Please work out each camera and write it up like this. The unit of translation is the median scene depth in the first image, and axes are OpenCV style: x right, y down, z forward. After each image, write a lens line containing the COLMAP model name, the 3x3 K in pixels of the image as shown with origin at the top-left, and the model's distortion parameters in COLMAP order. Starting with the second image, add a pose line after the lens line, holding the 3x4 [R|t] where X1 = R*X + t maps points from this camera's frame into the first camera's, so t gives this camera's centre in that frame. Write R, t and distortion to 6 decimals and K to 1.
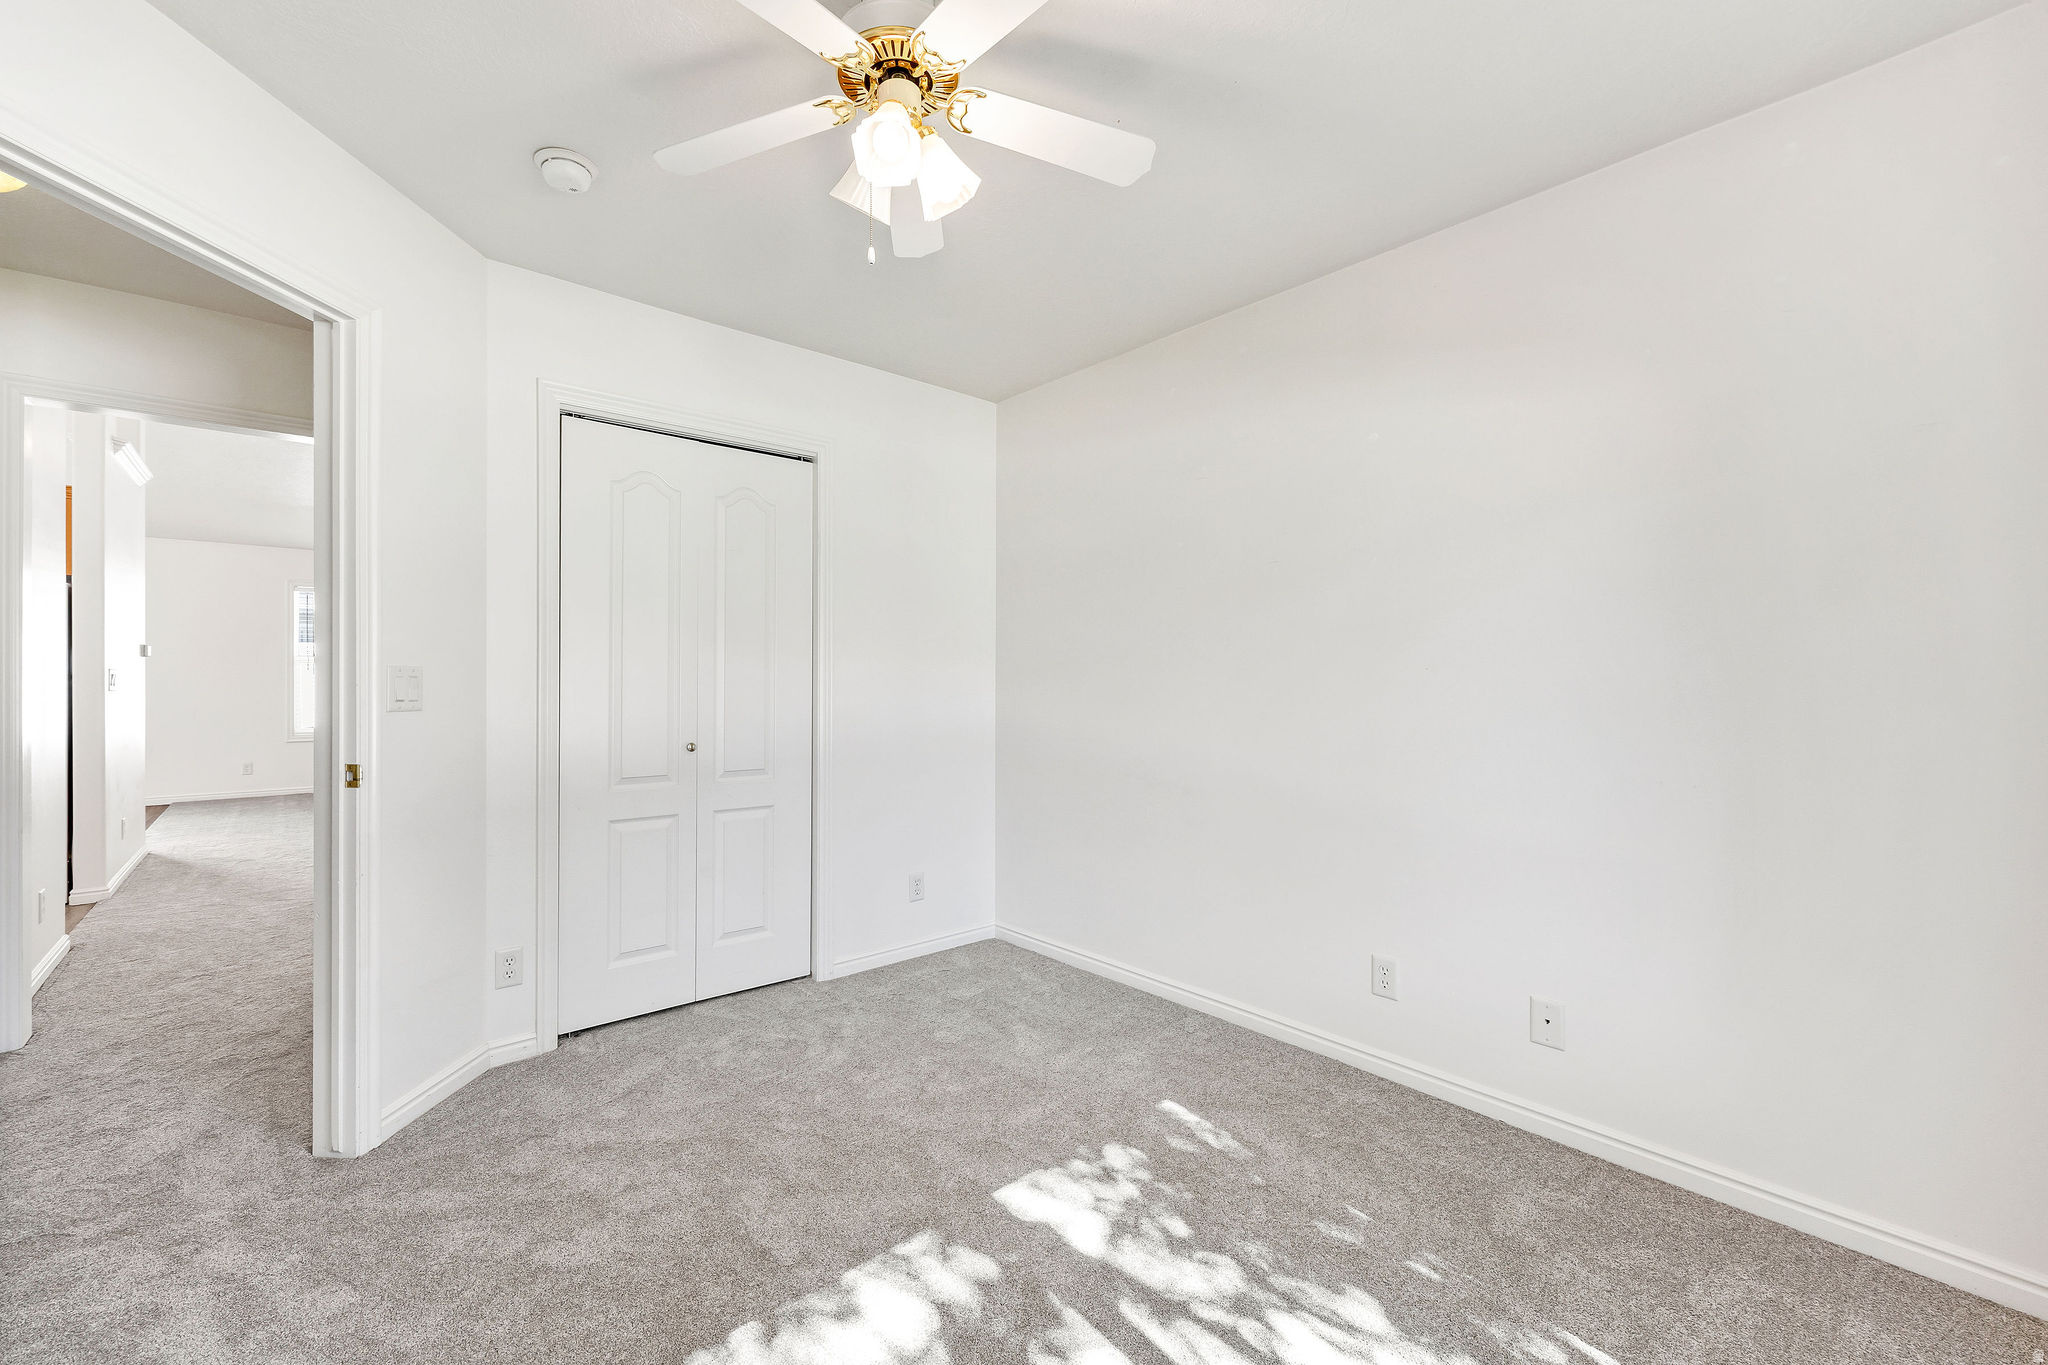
lens RADIAL K [[833.5, 0, 1021.1], [0, 833.5, 699.5], [0, 0, 1]] dist [0.000326, 0.000046]
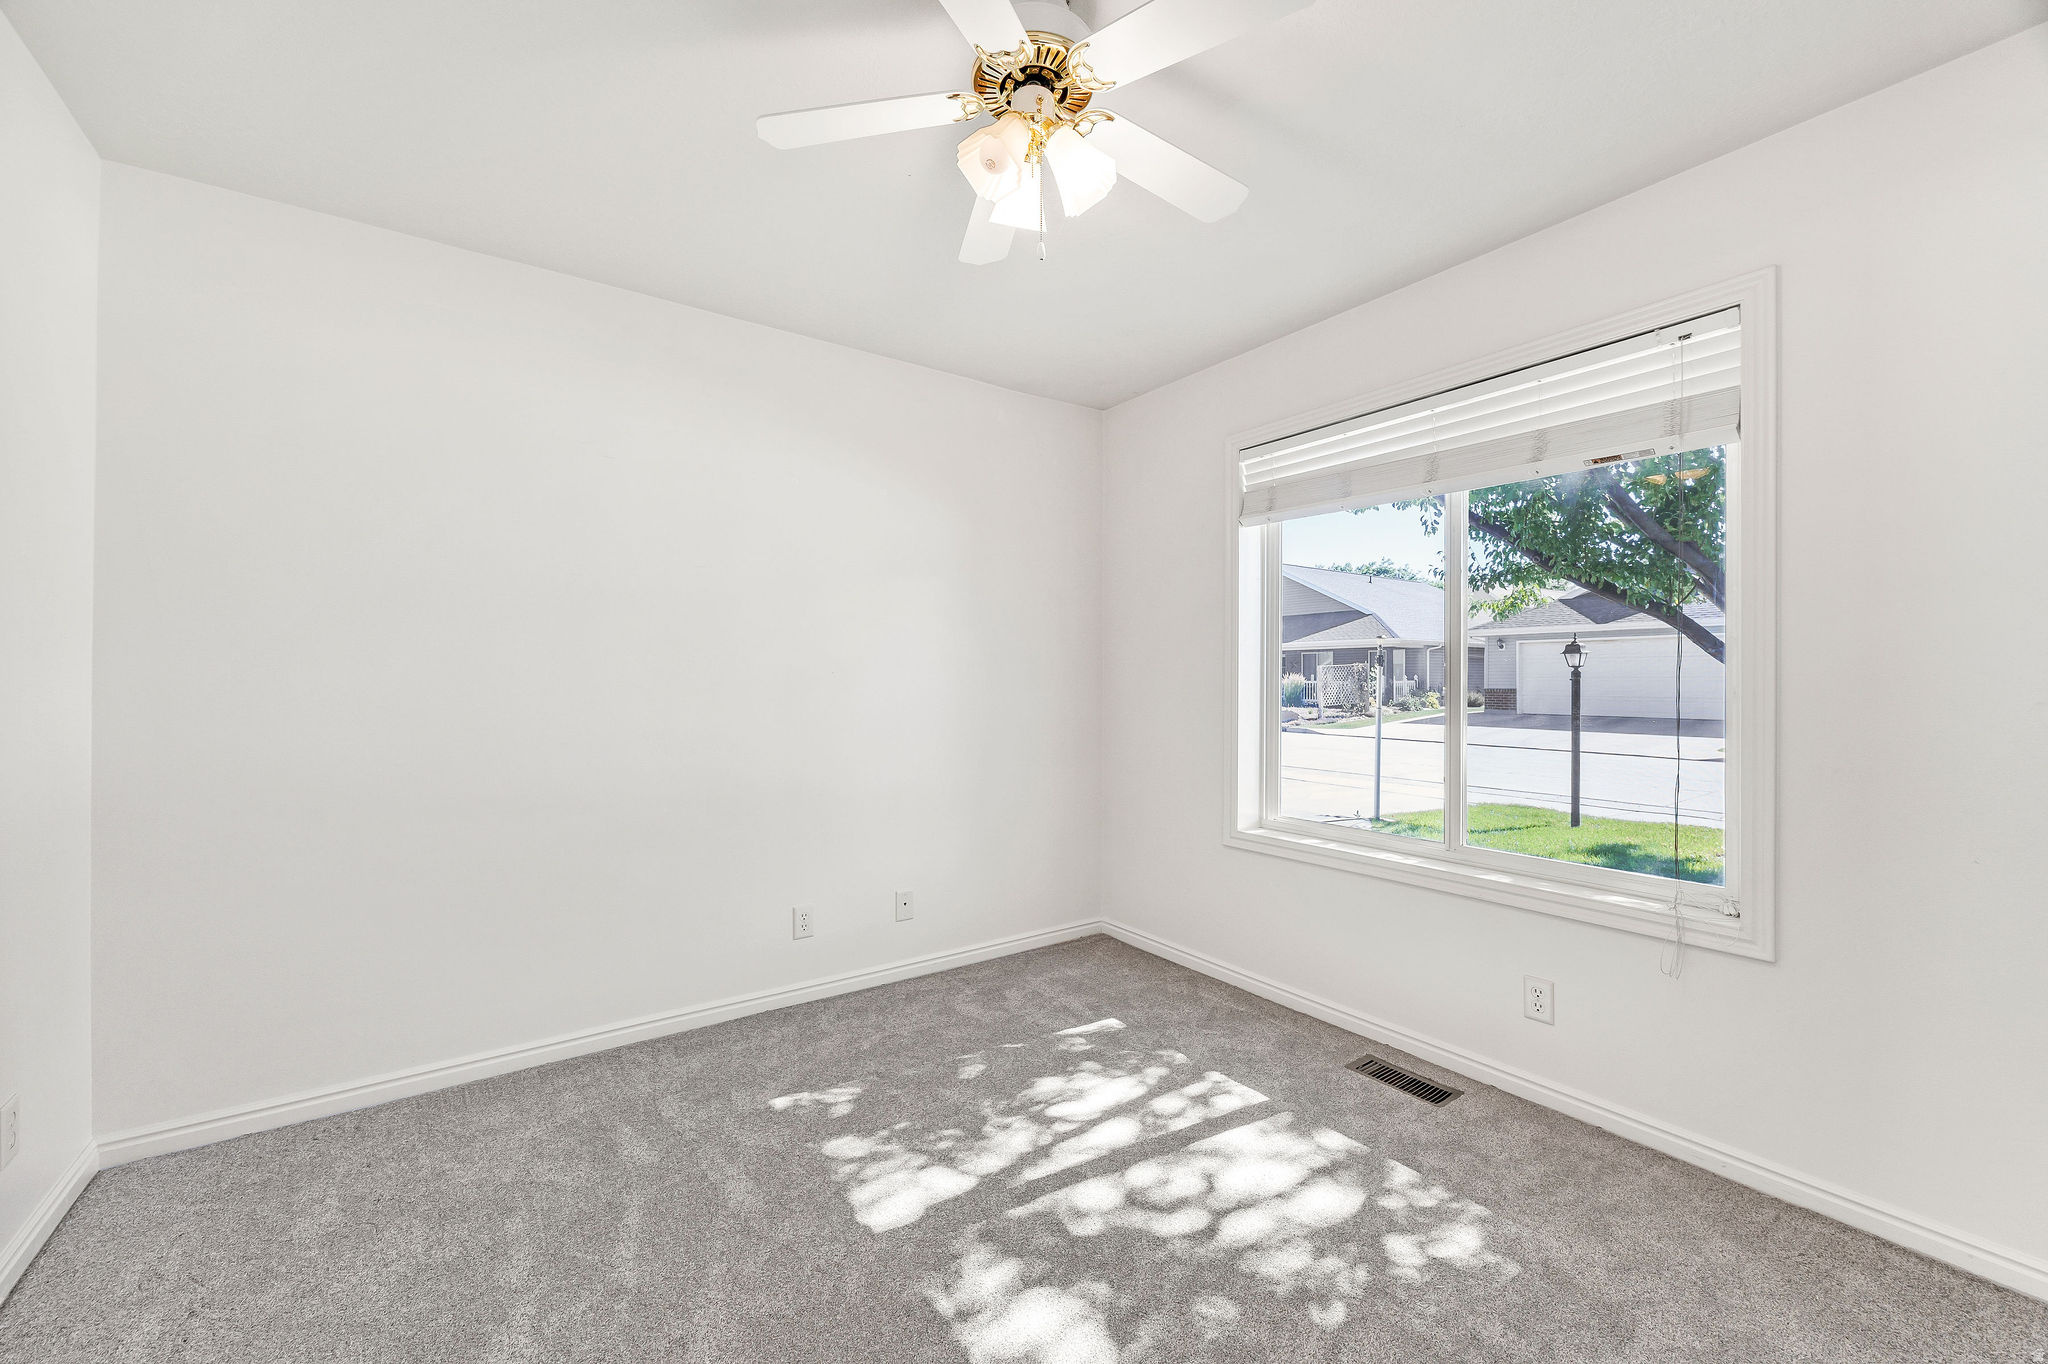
lens RADIAL K [[789.1, 0, 1024.0], [0, 789.1, 682.0], [0, 0, 1]] dist [-0.000492, -0.000031]
pose [[0.046917, 0.003970, 0.998891, -0.706411], [-0.009077, 0.999953, -0.003548, -0.017746], [-0.998858, -0.008901, 0.046951, 0.621954]]
